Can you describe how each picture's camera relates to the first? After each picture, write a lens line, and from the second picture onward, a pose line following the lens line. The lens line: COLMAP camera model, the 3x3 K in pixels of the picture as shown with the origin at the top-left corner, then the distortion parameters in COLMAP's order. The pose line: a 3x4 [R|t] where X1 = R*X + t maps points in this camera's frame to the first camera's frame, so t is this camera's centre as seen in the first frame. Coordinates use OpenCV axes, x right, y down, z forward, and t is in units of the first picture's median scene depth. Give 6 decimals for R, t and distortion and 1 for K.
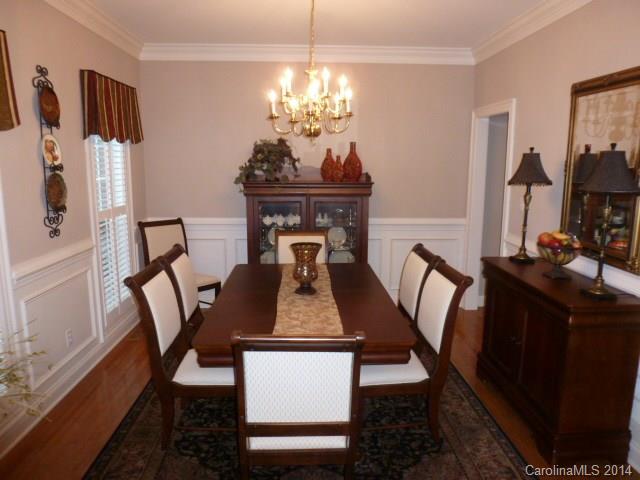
lens RADIAL K [[458.4, 0, 320.0], [0, 458.4, 240.0], [0, 0, 1]] dist [-0.053267, 0.002963]
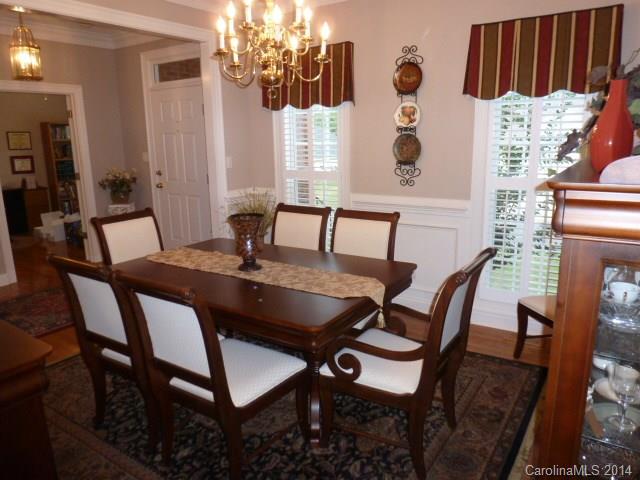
lens RADIAL K [[458.4, 0, 320.0], [0, 458.4, 240.0], [0, 0, 1]] dist [-0.053267, 0.002963]
pose [[-0.590536, 0.180438, -0.786581, 0.590049], [-0.118170, 0.944844, 0.305461, -0.231129], [0.798313, 0.273336, -0.536641, 1.589005]]
